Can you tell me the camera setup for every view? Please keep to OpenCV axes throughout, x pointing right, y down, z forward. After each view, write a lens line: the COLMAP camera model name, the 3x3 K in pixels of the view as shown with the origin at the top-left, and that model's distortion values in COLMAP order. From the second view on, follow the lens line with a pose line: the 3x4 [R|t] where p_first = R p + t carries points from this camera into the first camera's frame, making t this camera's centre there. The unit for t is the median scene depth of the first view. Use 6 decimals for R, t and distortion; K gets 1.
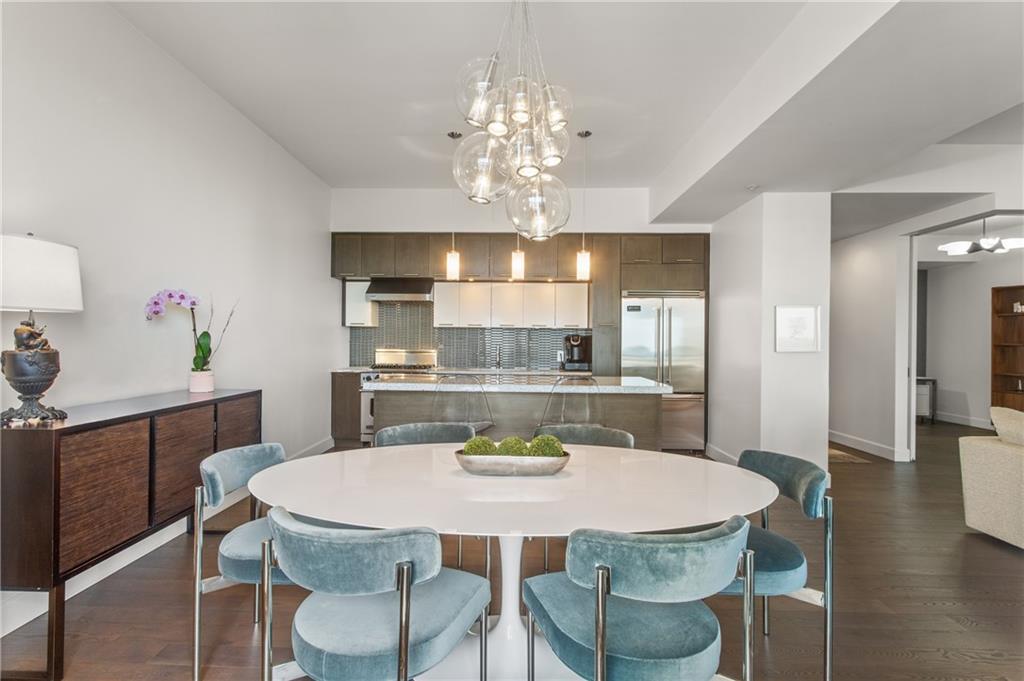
lens RADIAL K [[487.9, 0, 499.1], [0, 487.9, 340.9], [0, 0, 1]] dist [-0.001678, 0.001164]
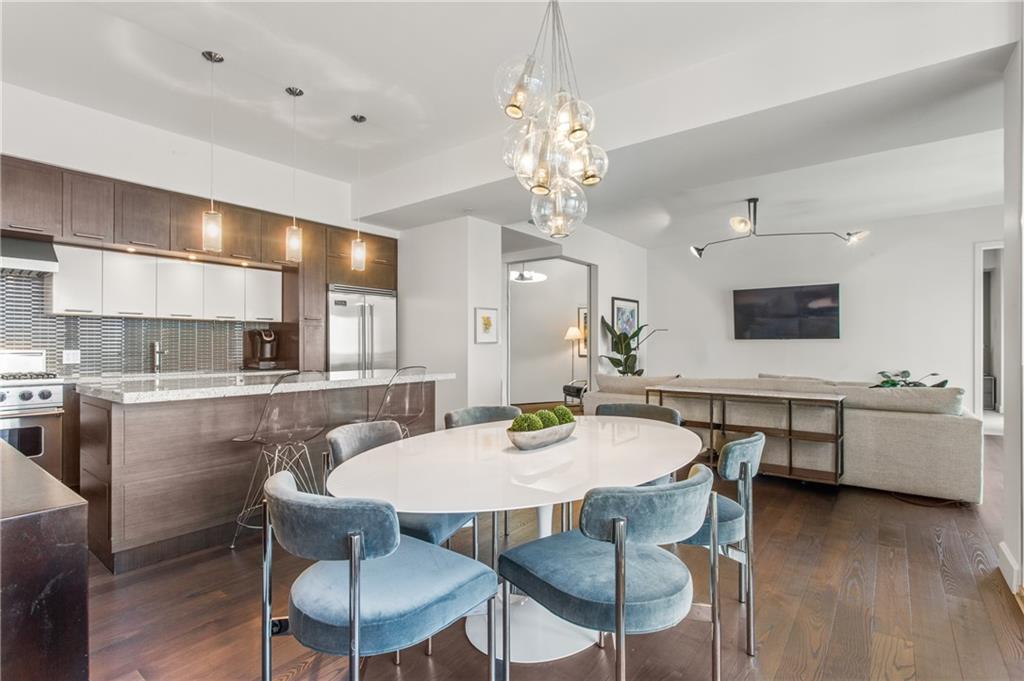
lens RADIAL K [[487.9, 0, 499.1], [0, 487.9, 340.9], [0, 0, 1]] dist [-0.001678, 0.001164]
pose [[0.600590, -0.001931, 0.799555, -0.315658], [0.008826, 0.999952, -0.004214, 0.016989], [-0.799508, 0.009588, 0.600578, 0.147033]]
